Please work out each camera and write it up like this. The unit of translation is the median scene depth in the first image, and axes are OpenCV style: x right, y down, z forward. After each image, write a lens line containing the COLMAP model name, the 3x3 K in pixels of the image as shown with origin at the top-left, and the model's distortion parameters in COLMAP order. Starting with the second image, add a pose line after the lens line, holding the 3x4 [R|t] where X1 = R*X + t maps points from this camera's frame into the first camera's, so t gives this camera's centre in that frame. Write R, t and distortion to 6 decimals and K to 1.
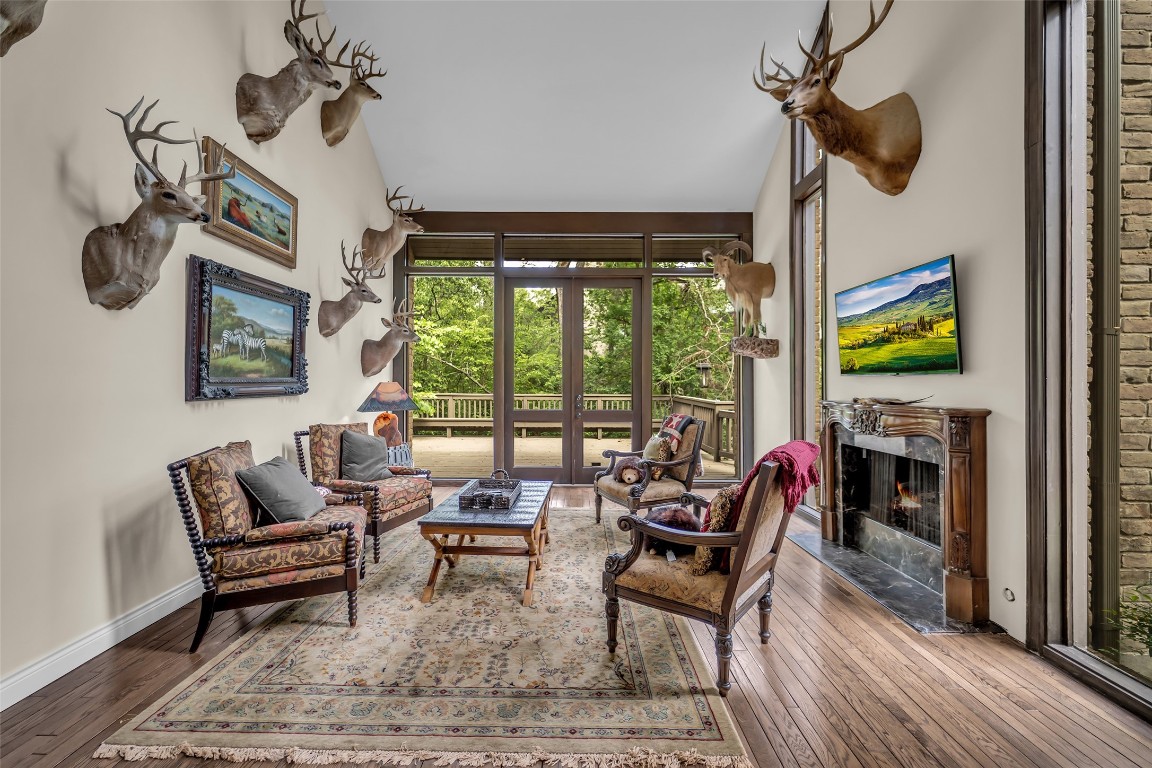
lens RADIAL K [[462.3, 0, 569.2], [0, 462.3, 381.1], [0, 0, 1]] dist [0.001272, -0.000077]
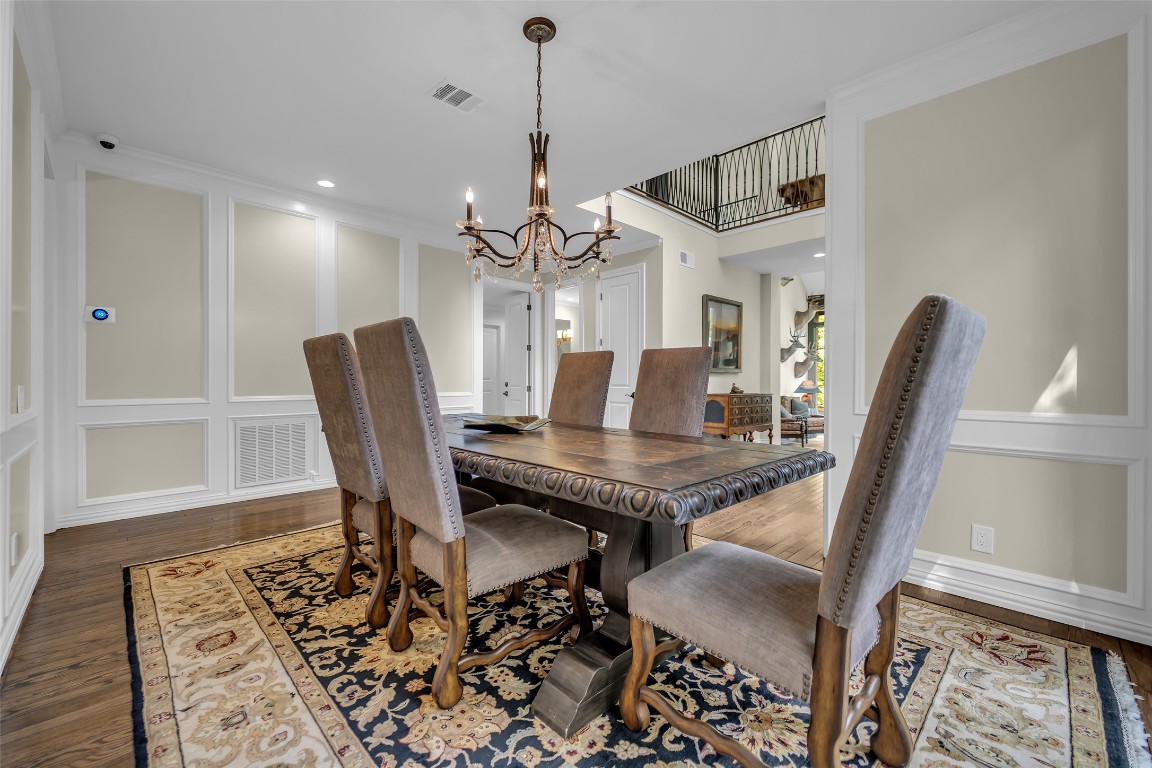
lens RADIAL K [[479.8, 0, 576.0], [0, 479.8, 384.0], [0, 0, 1]] dist [-0.000028, -0.000059]
pose [[0.708594, -0.000325, -0.705616, 0.482561], [0.005592, 0.999971, 0.005156, 0.000960], [0.705594, -0.007599, 0.708576, -1.521593]]
